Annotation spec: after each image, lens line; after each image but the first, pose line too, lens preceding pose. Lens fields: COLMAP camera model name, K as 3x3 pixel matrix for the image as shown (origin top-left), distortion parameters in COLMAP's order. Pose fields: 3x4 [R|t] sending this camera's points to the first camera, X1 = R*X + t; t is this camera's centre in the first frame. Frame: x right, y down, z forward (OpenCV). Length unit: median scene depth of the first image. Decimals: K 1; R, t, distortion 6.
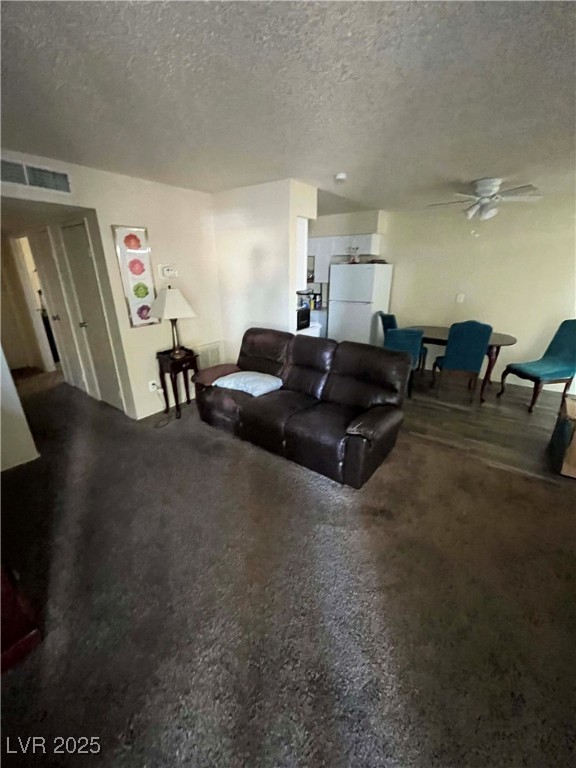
lens RADIAL K [[308.9, 0, 286.8], [0, 308.9, 382.9], [0, 0, 1]] dist [-0.003005, -0.000514]
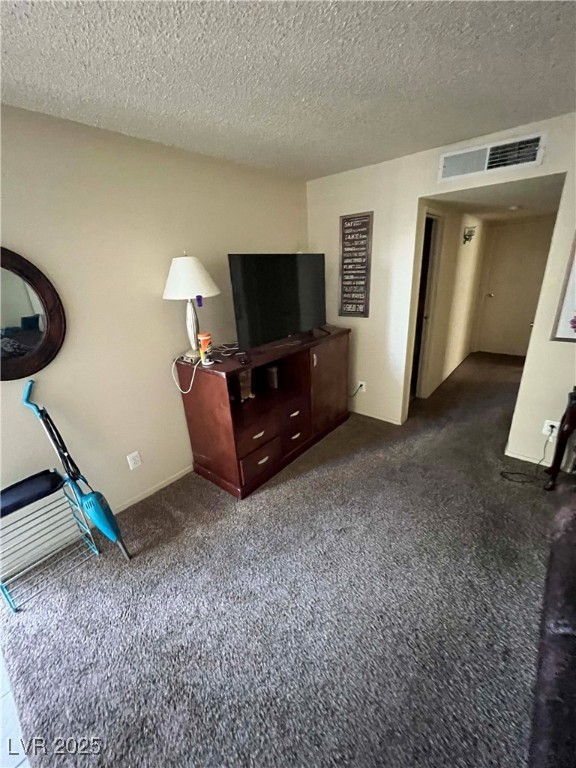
lens RADIAL K [[308.9, 0, 285.9], [0, 308.9, 382.8], [0, 0, 1]] dist [-0.003005, -0.000514]
pose [[-0.058026, 0.354619, -0.933209, 0.225855], [-0.298629, 0.885816, 0.355178, -0.164308], [0.952604, 0.299293, 0.054499, 0.420481]]
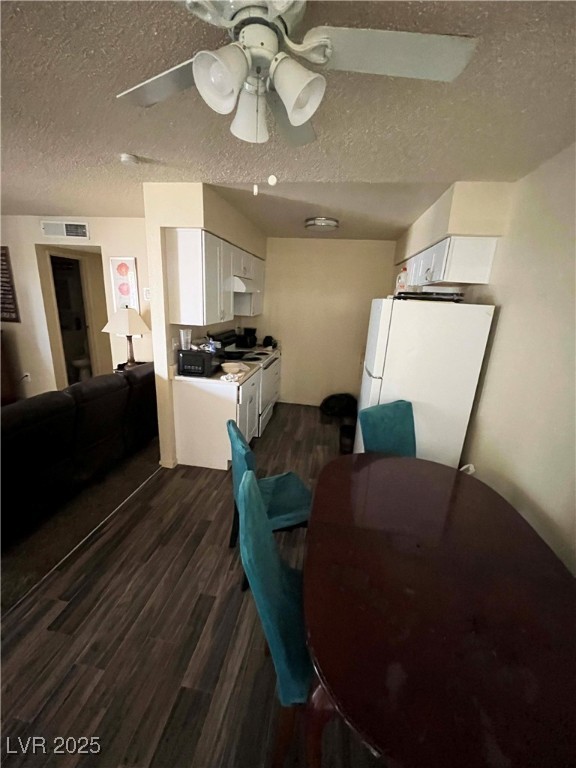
lens RADIAL K [[308.9, 0, 288.6], [0, 308.9, 384.9], [0, 0, 1]] dist [-0.003005, -0.000514]
pose [[0.466996, 0.266808, -0.843047, 0.936001], [-0.359924, 0.928196, 0.094380, -0.368786], [0.807694, 0.259357, 0.529494, 0.964741]]
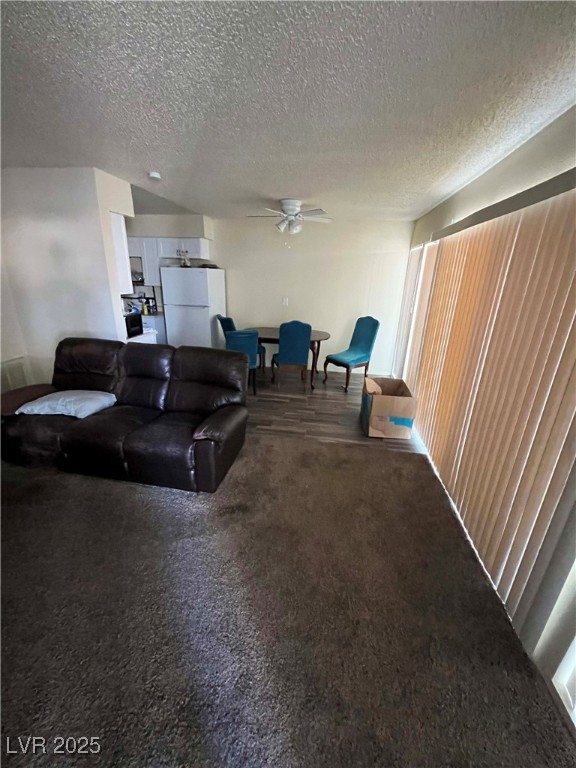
lens RADIAL K [[308.9, 0, 287.3], [0, 308.9, 382.6], [0, 0, 1]] dist [-0.003005, -0.000514]
pose [[0.884521, -0.123644, 0.449817, 0.027496], [0.129760, 0.991394, 0.017349, 0.004376], [-0.448090, 0.043023, 0.892952, -0.008471]]
